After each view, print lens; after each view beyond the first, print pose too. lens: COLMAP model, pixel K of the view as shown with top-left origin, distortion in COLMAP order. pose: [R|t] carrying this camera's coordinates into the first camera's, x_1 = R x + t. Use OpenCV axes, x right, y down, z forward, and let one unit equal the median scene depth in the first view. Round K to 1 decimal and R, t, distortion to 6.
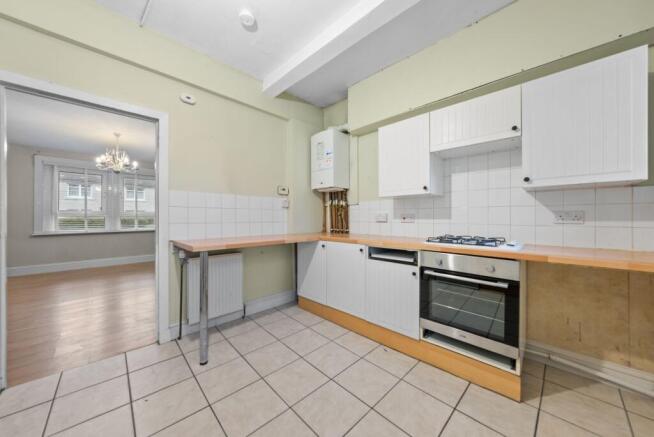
lens RADIAL K [[227.8, 0, 325.4], [0, 227.8, 216.9], [0, 0, 1]] dist [0.000462, -0.000138]
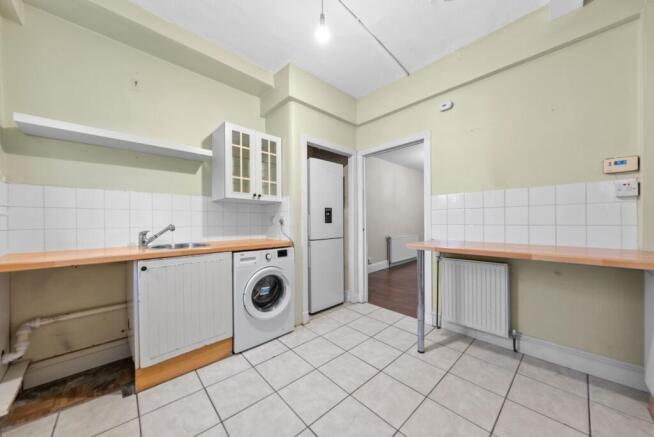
lens RADIAL K [[227.8, 0, 325.5], [0, 227.8, 223.0], [0, 0, 1]] dist [0.000462, -0.000138]
pose [[-0.020558, 0.008407, -0.999753, 0.415911], [0.013234, 0.999879, 0.008136, 0.004189], [0.999701, -0.013063, -0.020666, 0.414563]]
